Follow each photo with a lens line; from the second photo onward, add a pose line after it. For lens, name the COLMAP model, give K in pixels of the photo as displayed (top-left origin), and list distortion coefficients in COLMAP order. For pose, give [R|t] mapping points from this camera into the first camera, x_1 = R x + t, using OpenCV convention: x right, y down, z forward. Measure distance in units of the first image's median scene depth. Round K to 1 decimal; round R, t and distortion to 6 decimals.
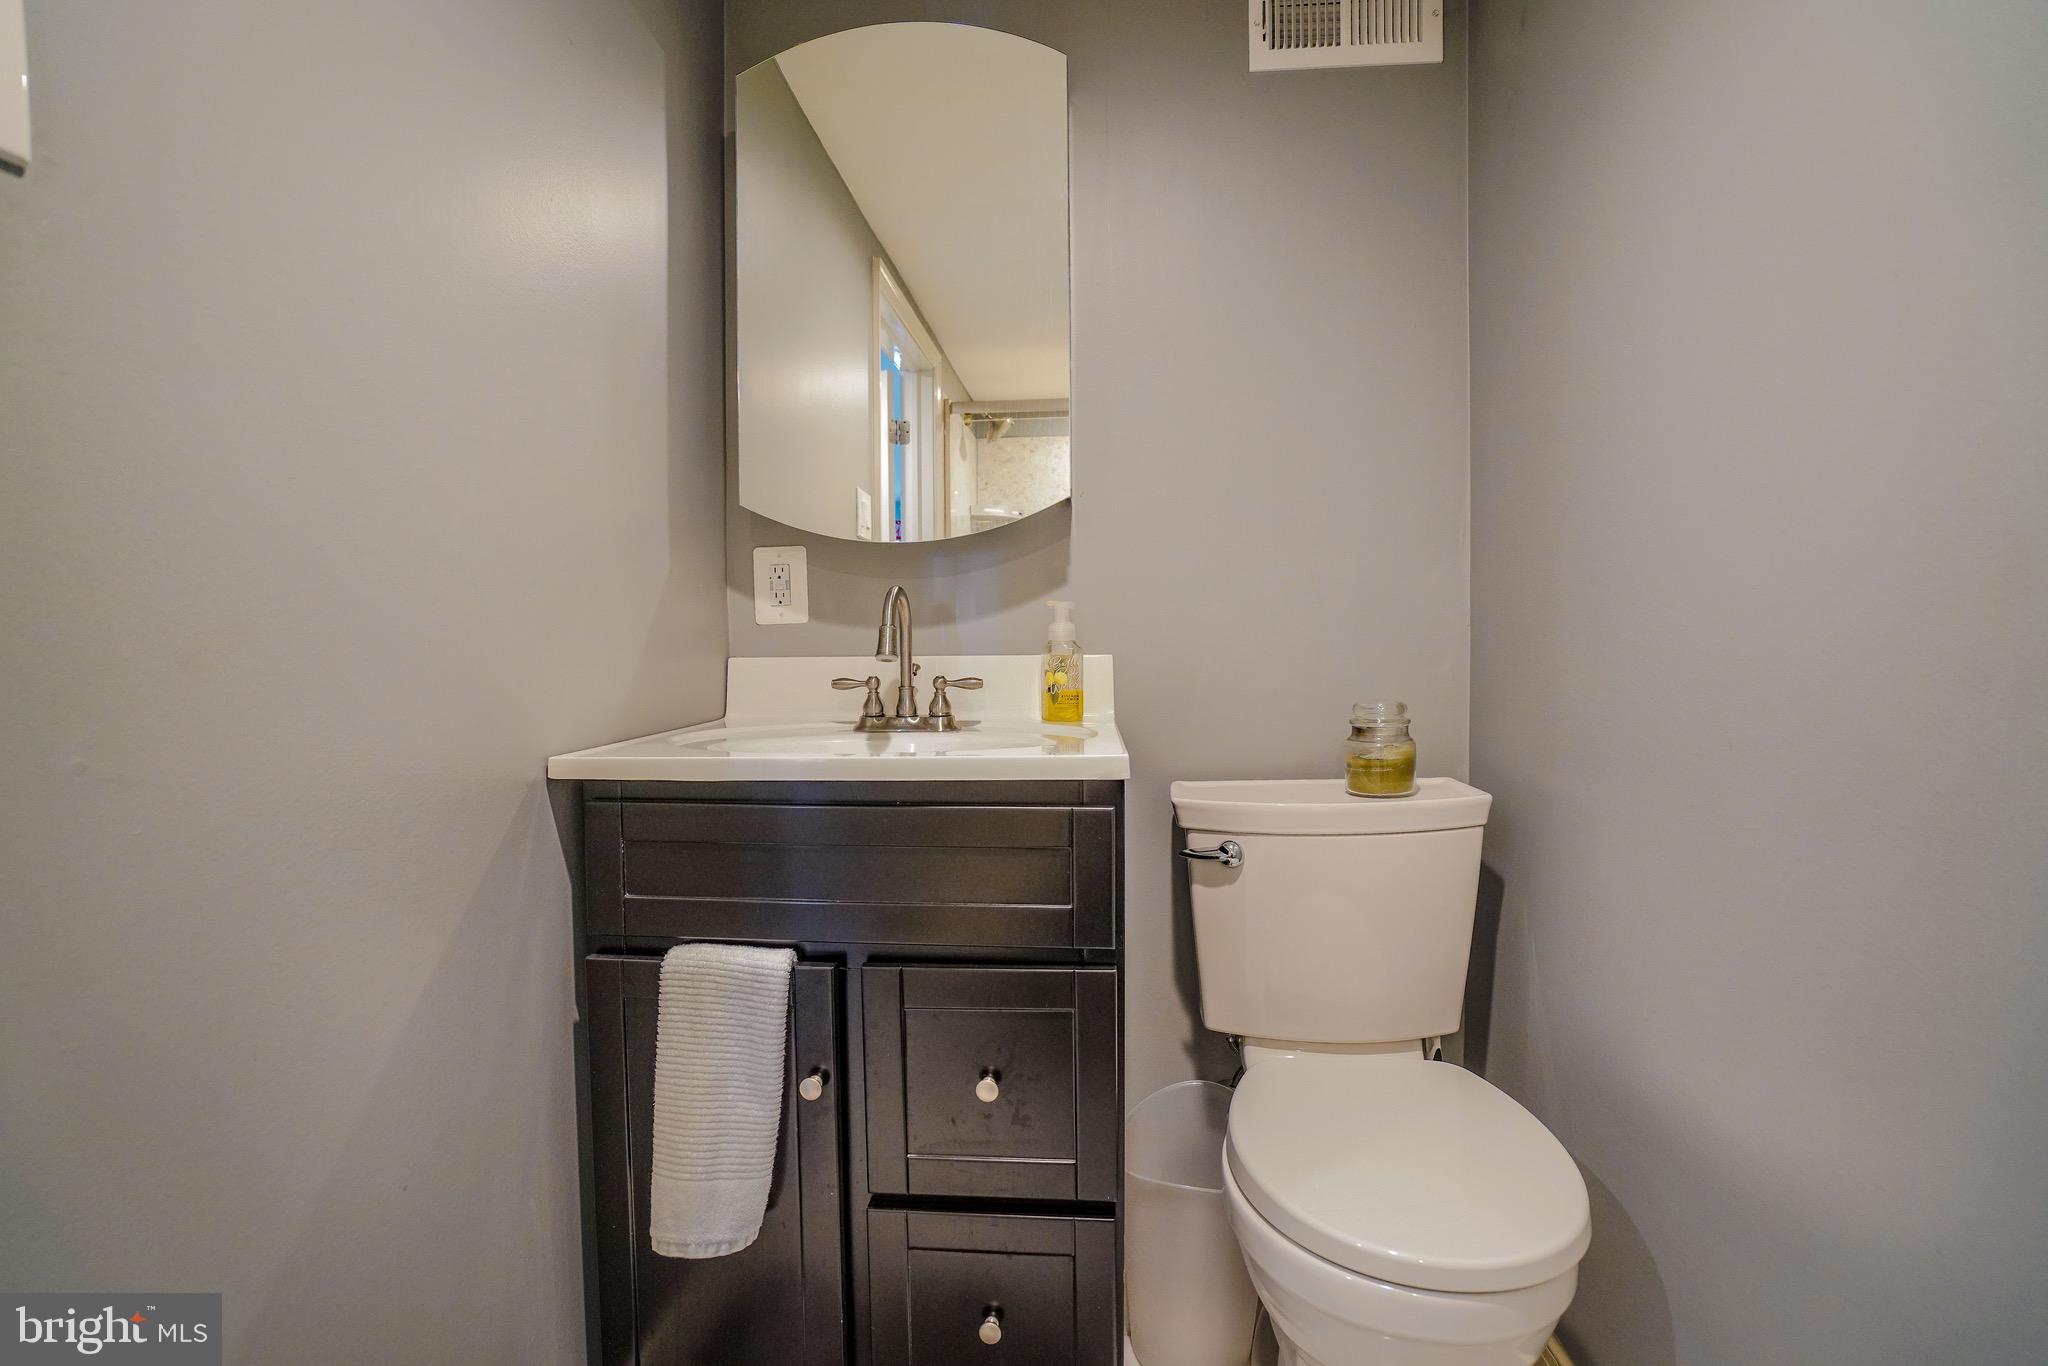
lens RADIAL K [[961.2, 0, 1004.6], [0, 961.2, 681.8], [0, 0, 1]] dist [-0.062654, 0.029483]
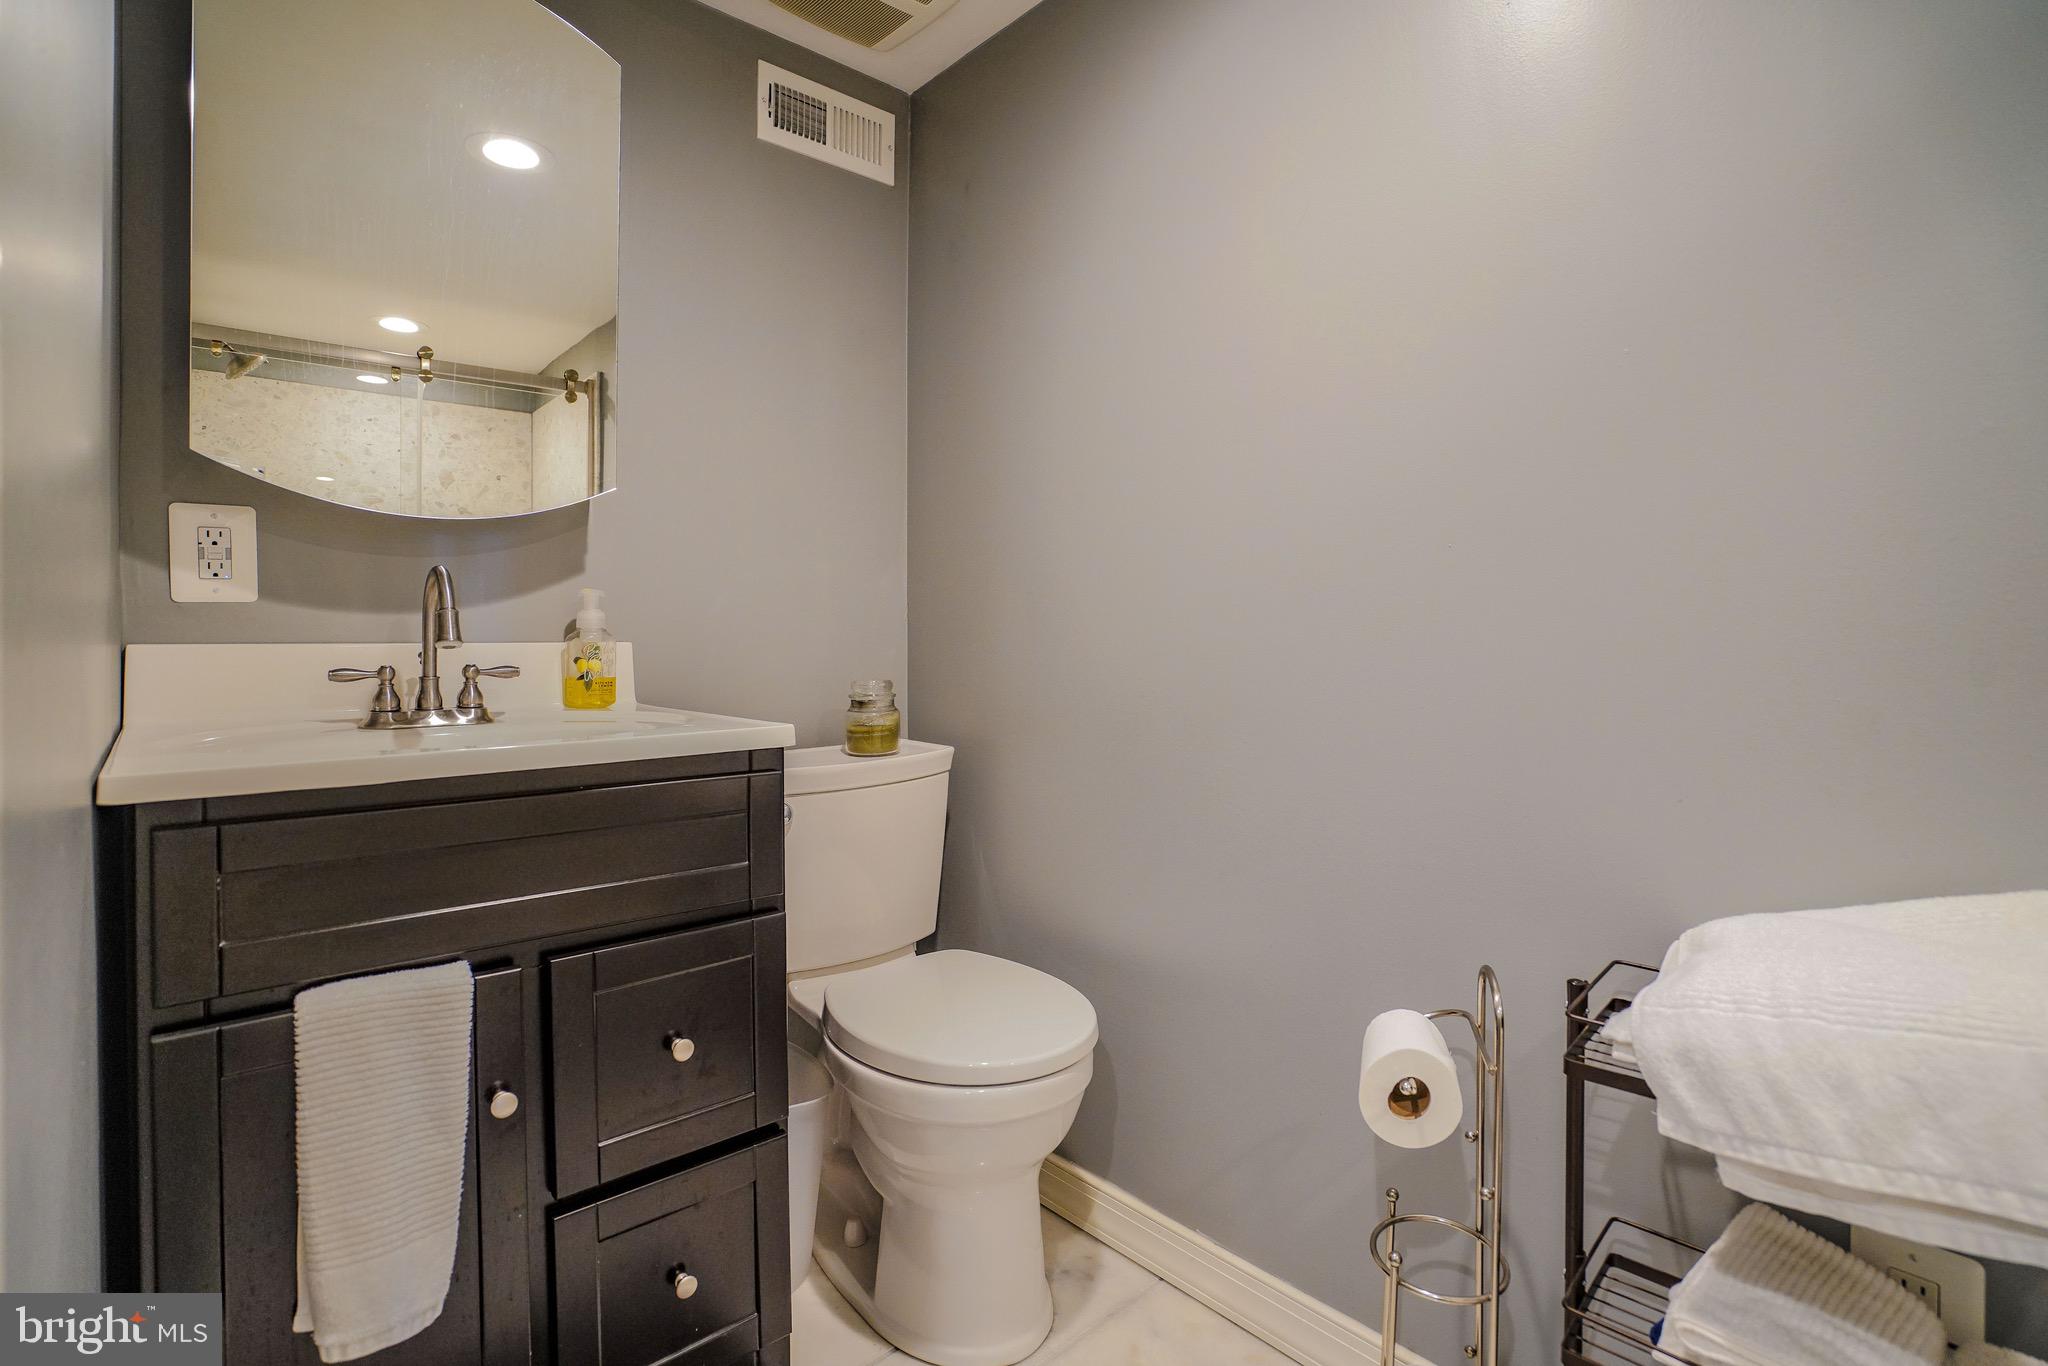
lens RADIAL K [[952.3, 0, 977.7], [0, 952.3, 650.3], [0, 0, 1]] dist [0.001423, -0.000007]
pose [[0.729273, -0.002128, 0.684220, -0.339454], [0.019090, 0.999669, -0.017238, 0.005499], [-0.683957, 0.025632, 0.729072, -0.006798]]
